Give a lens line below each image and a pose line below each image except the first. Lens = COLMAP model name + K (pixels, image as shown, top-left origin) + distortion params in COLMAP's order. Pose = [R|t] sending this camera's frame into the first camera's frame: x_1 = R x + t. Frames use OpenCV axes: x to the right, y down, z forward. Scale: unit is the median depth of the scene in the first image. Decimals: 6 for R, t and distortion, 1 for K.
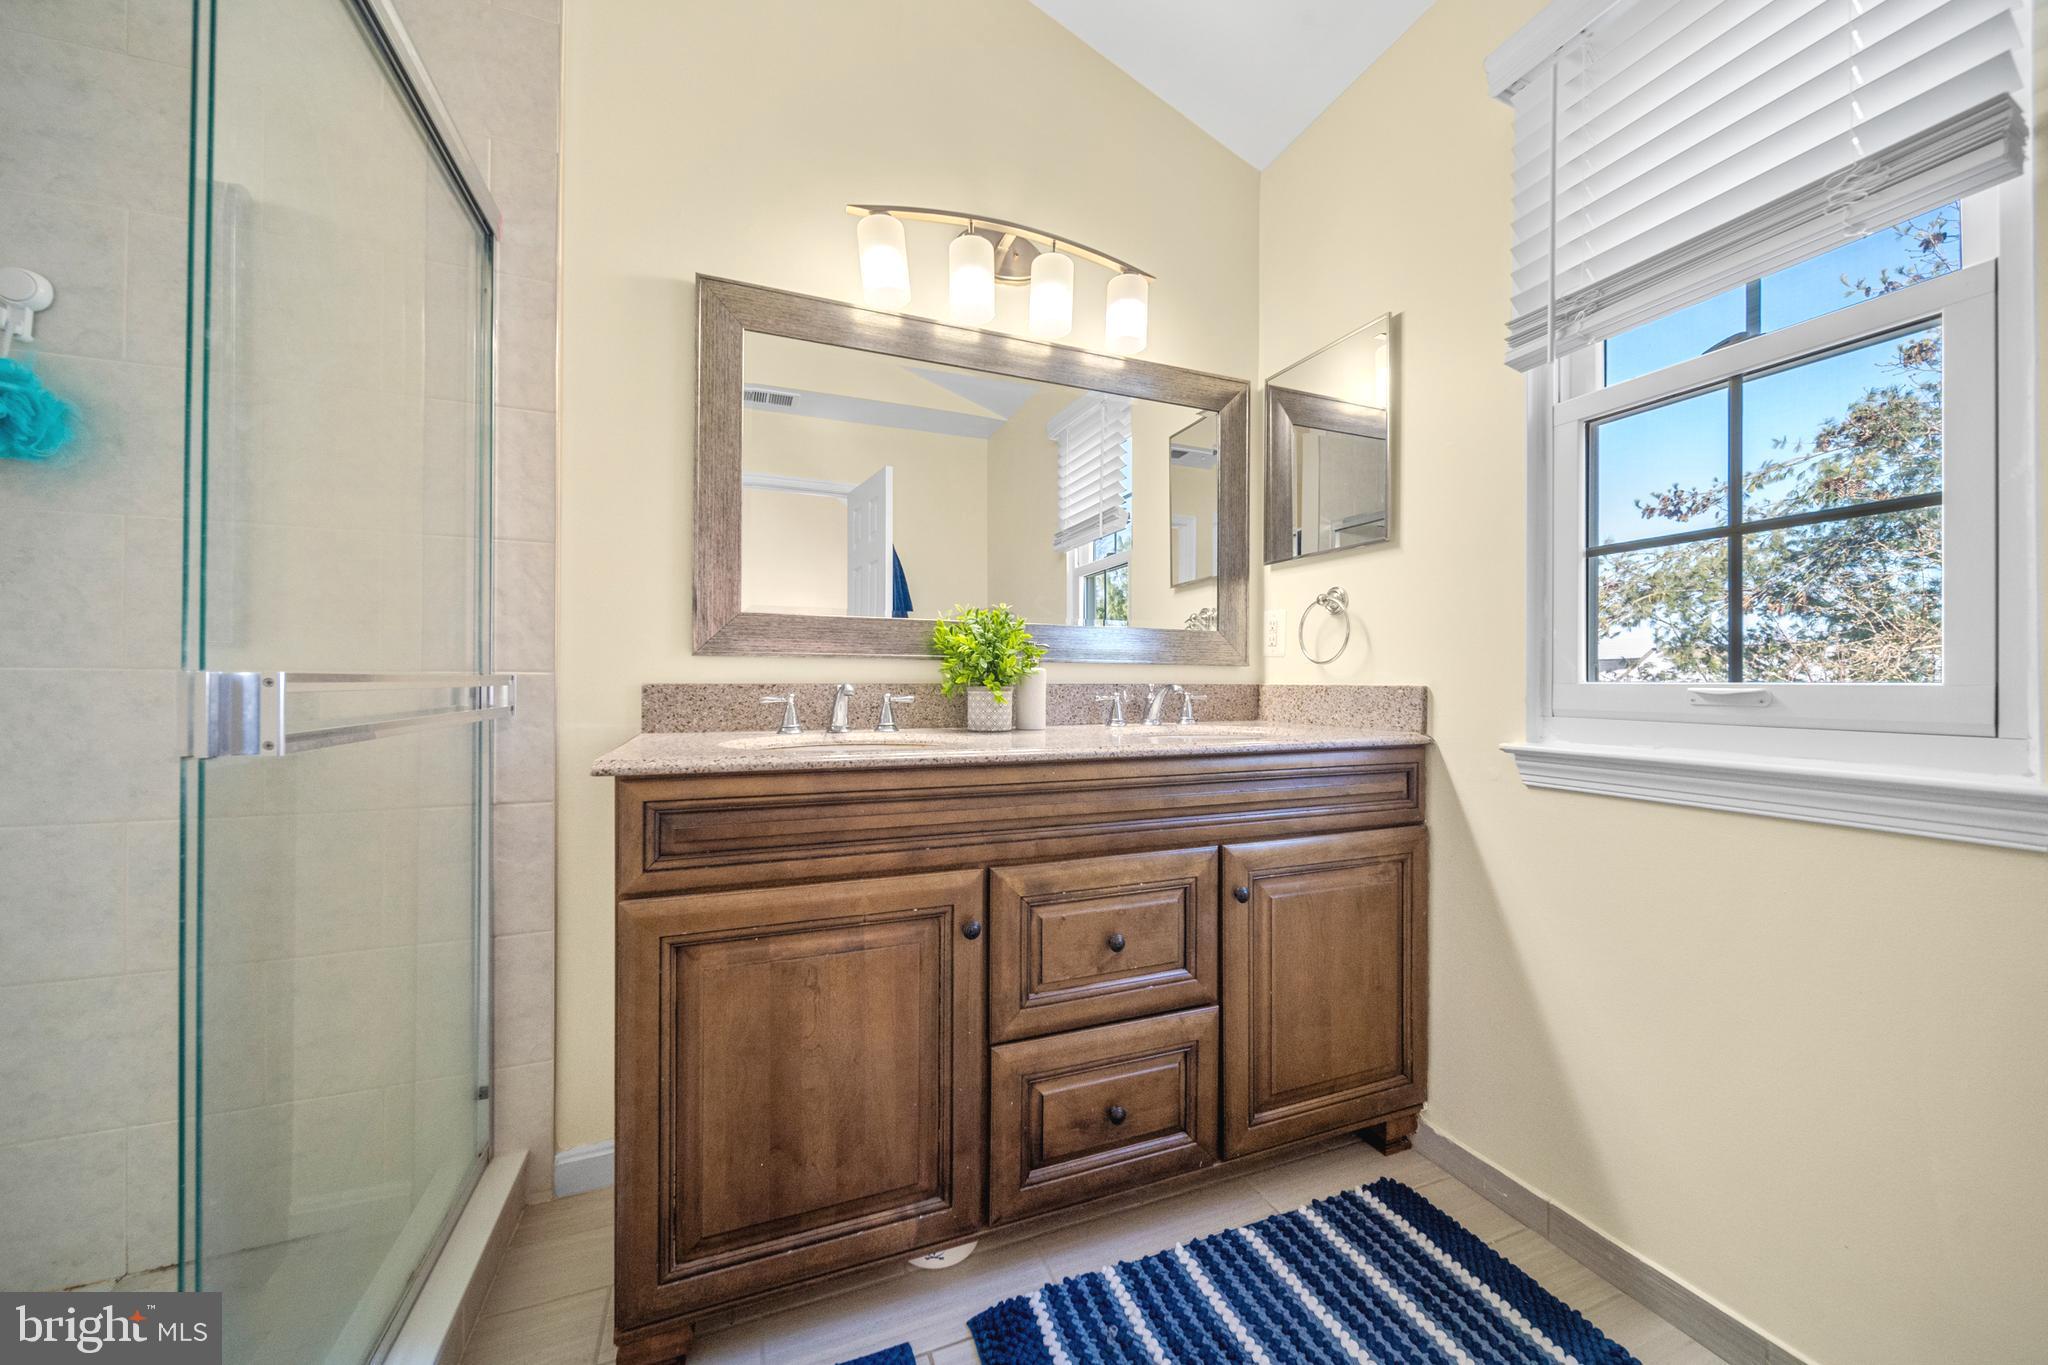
lens RADIAL K [[745.4, 0, 1027.0], [0, 745.4, 684.5], [0, 0, 1]] dist [0.000486, -0.000344]
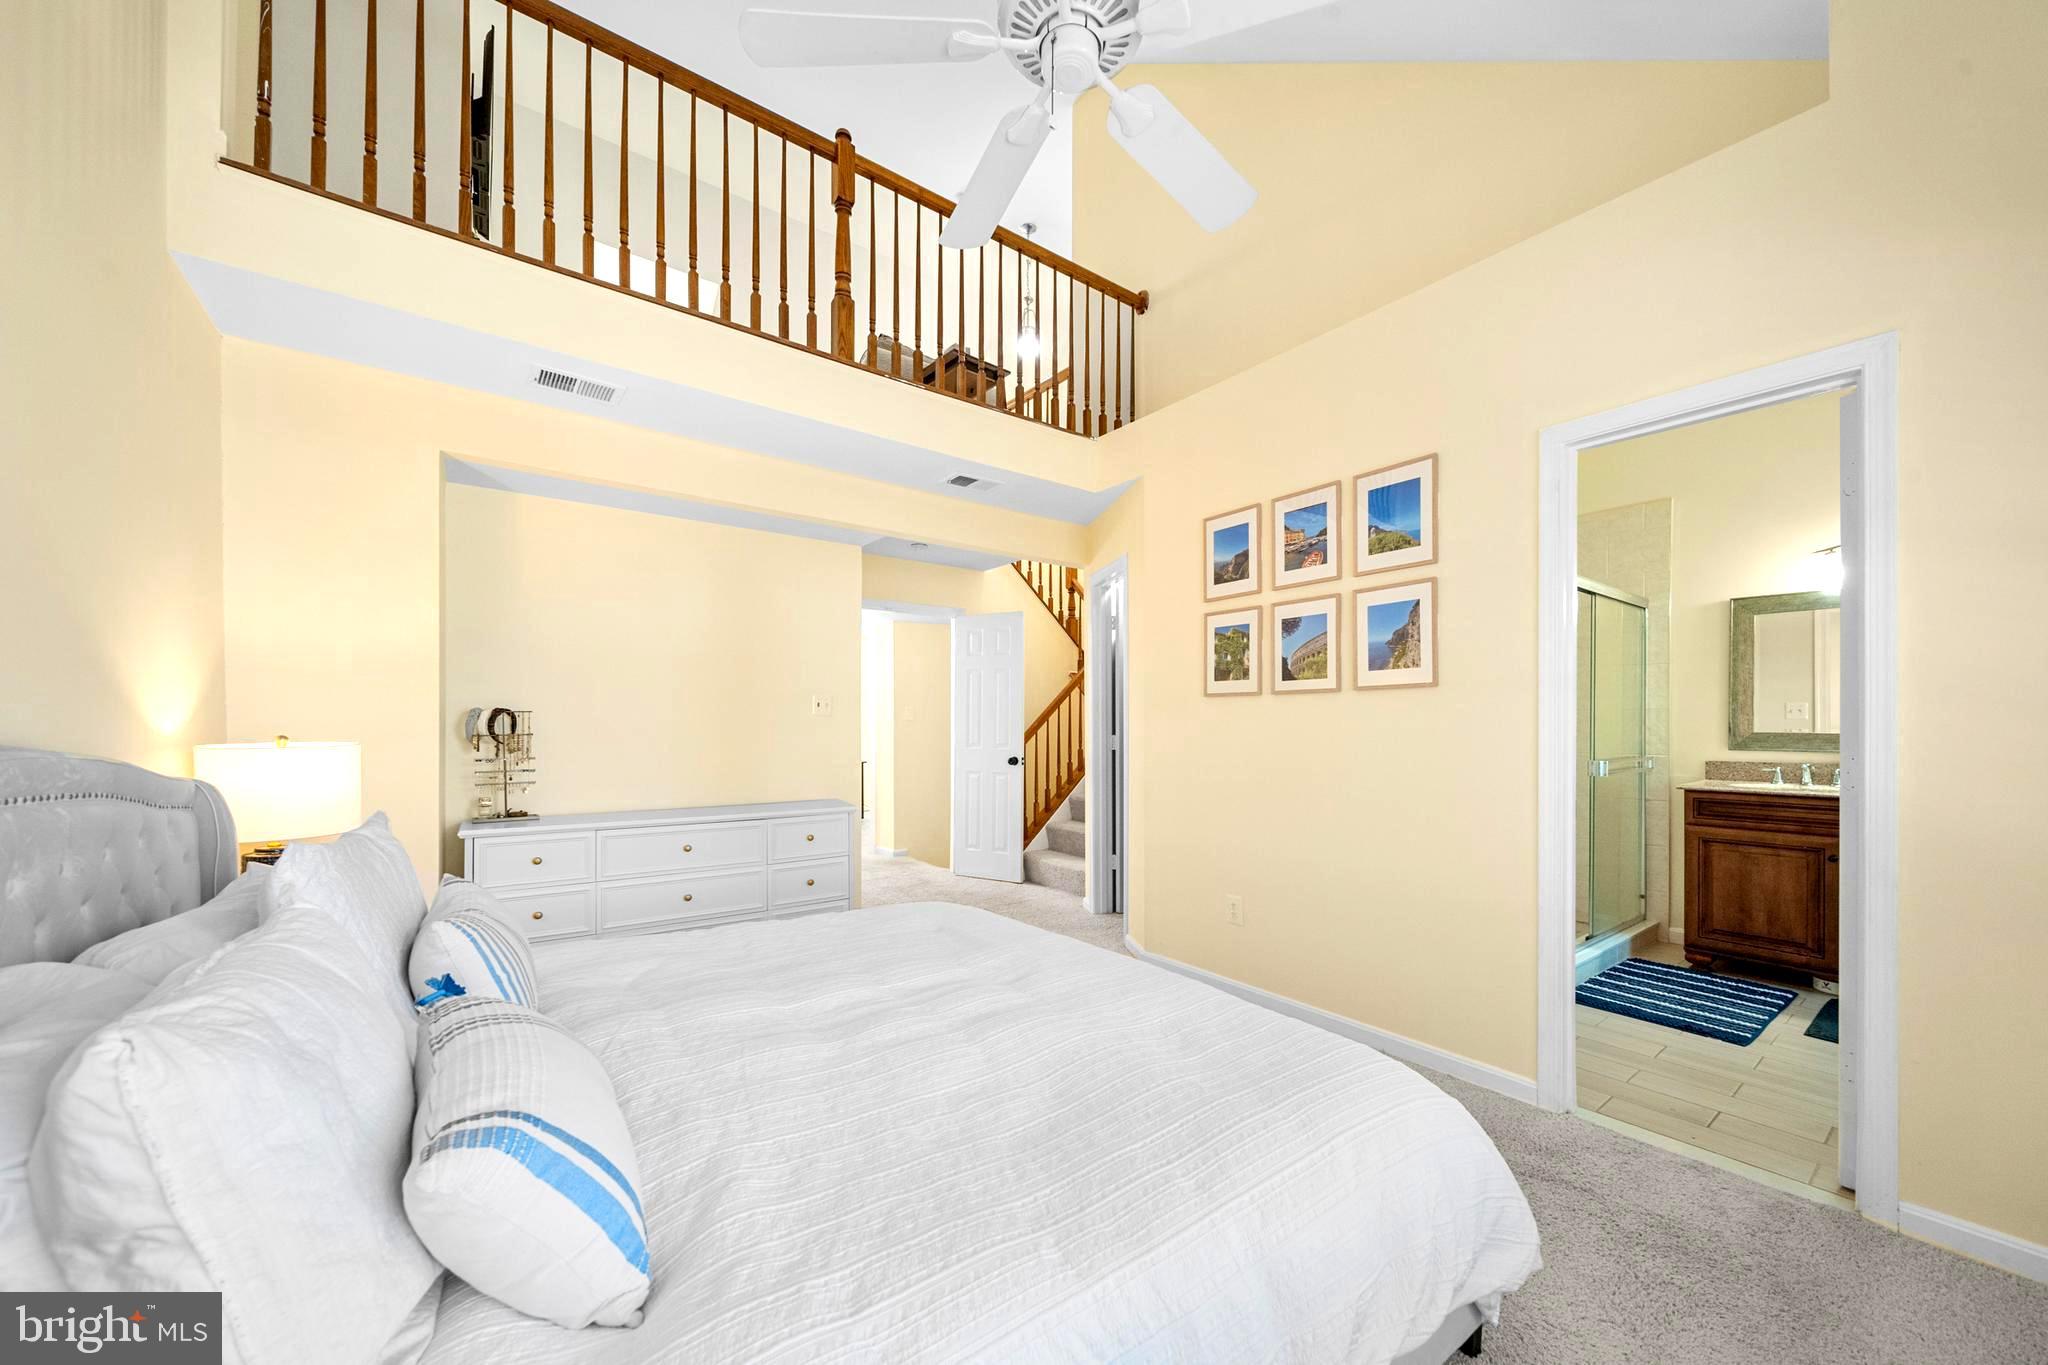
lens RADIAL K [[745.4, 0, 1041.2], [0, 745.4, 725.6], [0, 0, 1]] dist [0.000486, -0.000344]
pose [[0.277021, -0.001649, -0.960862, 1.773448], [-0.000066, 0.999998, -0.001735, -0.154906], [0.960864, 0.000544, 0.277021, -2.580794]]
